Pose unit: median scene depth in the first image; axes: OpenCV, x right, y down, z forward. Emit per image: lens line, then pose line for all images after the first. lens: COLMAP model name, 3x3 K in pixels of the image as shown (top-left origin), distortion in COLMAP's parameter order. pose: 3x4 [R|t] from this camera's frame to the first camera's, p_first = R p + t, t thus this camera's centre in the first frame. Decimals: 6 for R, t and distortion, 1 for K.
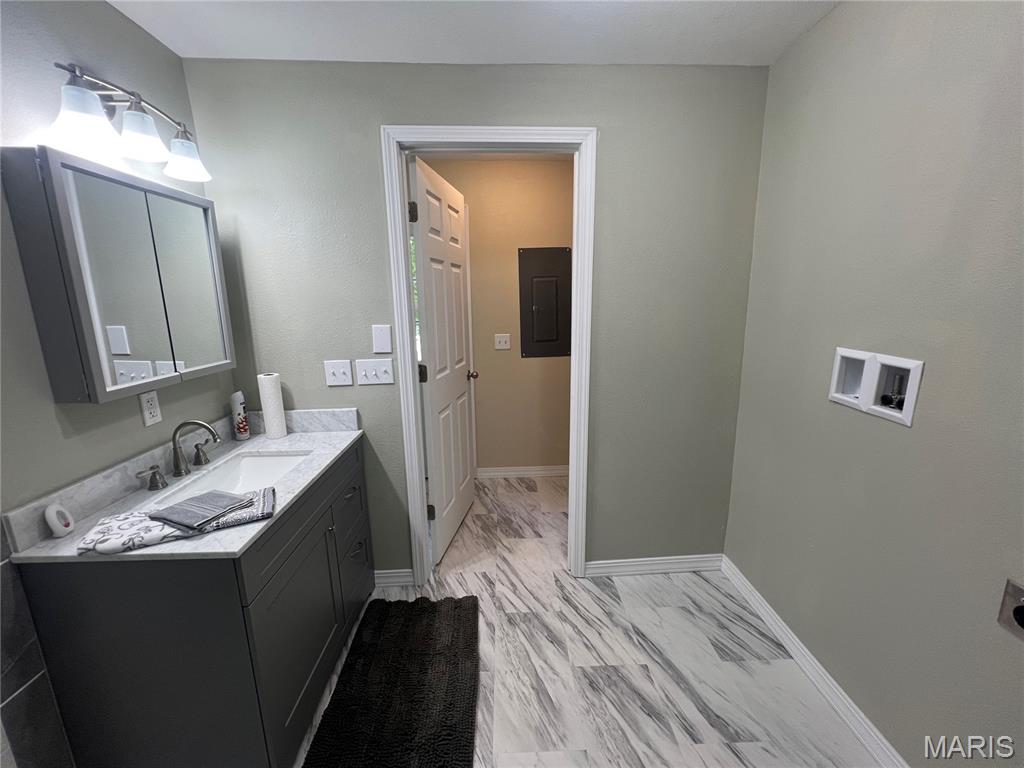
lens RADIAL K [[410.6, 0, 510.9], [0, 410.6, 383.4], [0, 0, 1]] dist [-0.003667, 0.000261]
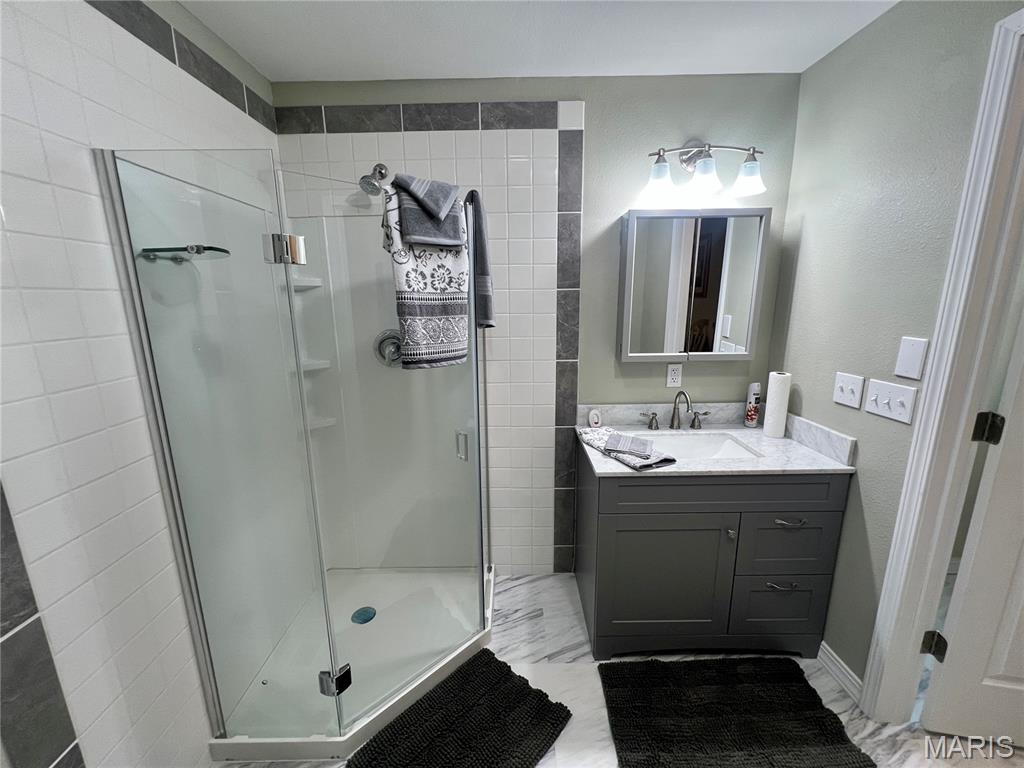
lens RADIAL K [[410.6, 0, 510.9], [0, 410.6, 383.4], [0, 0, 1]] dist [-0.003667, 0.000261]
pose [[-0.030672, 0.222112, -0.974539, 0.409474], [-0.189381, 0.956045, 0.223857, -0.097754], [0.981425, 0.191425, 0.012740, 0.351860]]
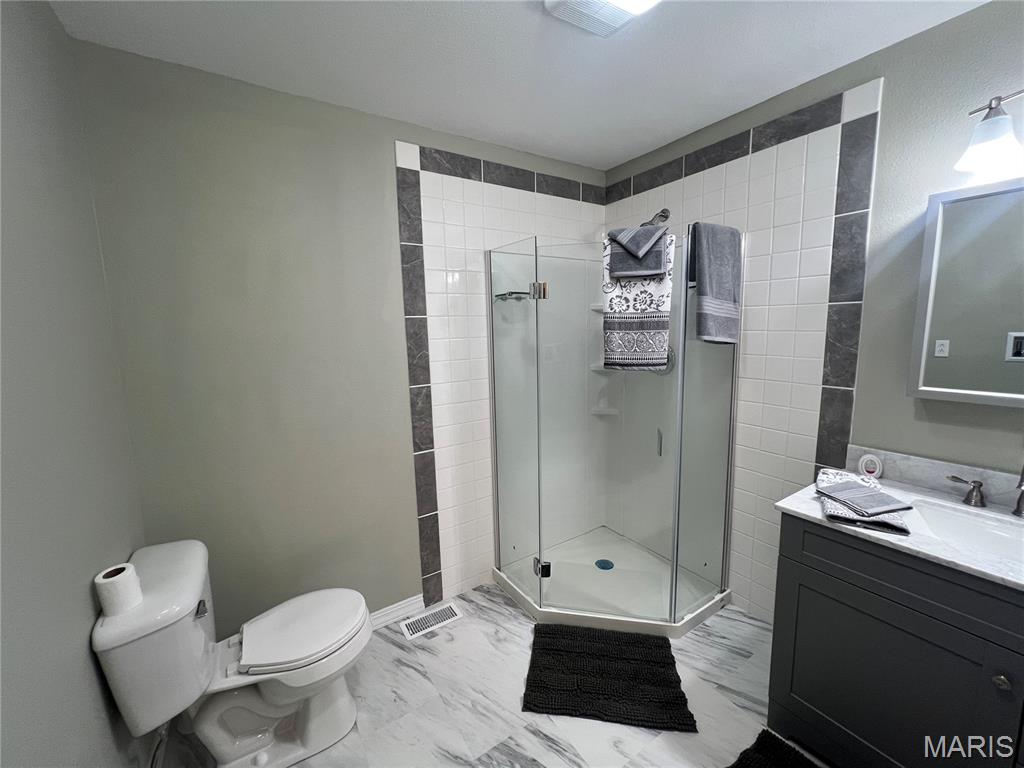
lens RADIAL K [[410.6, 0, 510.9], [0, 410.6, 383.4], [0, 0, 1]] dist [-0.003667, 0.000261]
pose [[-0.852349, 0.111562, -0.510935, 0.407992], [-0.066779, 0.945767, 0.317909, -0.191593], [0.518692, 0.305089, -0.798674, 0.860775]]
